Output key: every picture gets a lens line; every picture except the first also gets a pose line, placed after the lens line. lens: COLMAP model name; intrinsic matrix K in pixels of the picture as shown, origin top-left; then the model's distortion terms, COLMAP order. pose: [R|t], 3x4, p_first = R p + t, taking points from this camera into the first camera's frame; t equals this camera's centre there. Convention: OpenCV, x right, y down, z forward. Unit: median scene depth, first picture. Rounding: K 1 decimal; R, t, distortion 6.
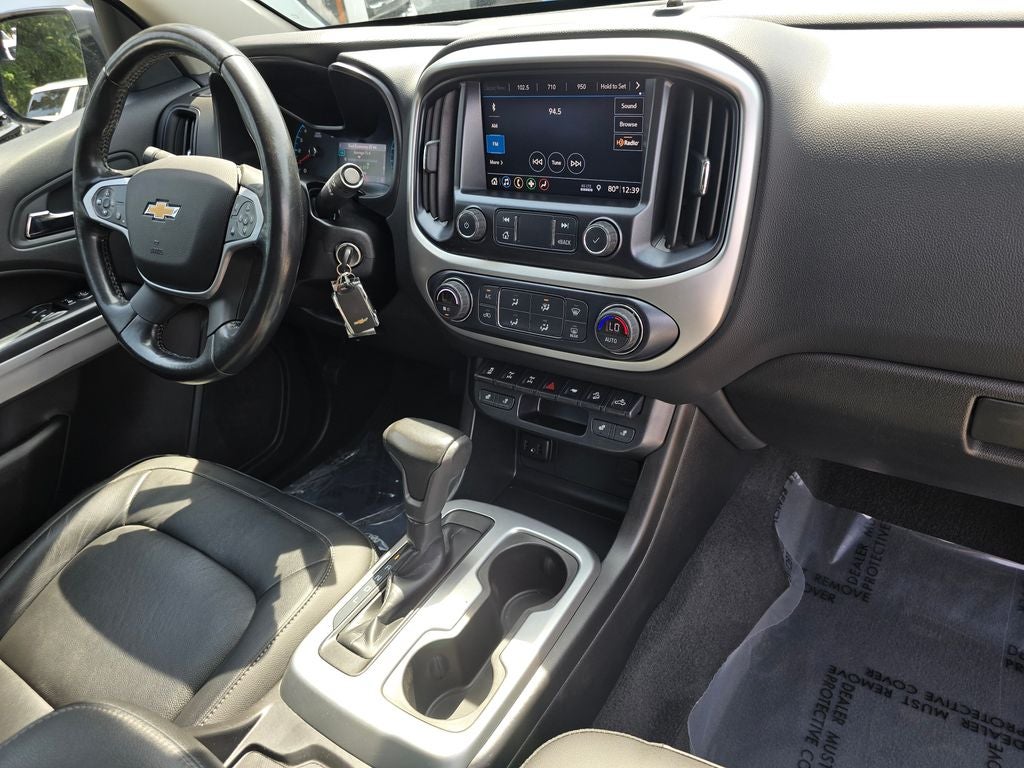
lens RADIAL K [[757.6, 0, 512.0], [0, 757.6, 384.0], [0, 0, 1]] dist [-0.002461, -0.003347]
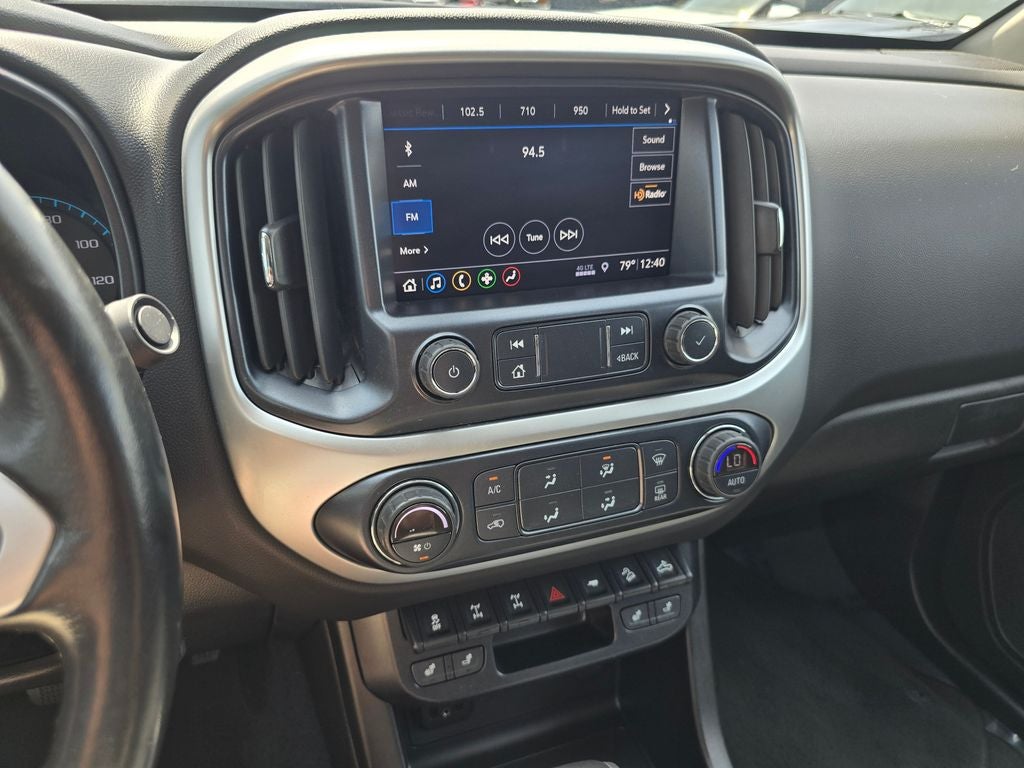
lens RADIAL K [[757.6, 0, 512.0], [0, 757.6, 384.0], [0, 0, 1]] dist [-0.002461, -0.003347]
pose [[0.551969, -0.239664, 0.798681, -0.462777], [0.329388, 0.942580, 0.055204, -0.226040], [-0.766051, 0.232605, 0.599217, 0.695940]]
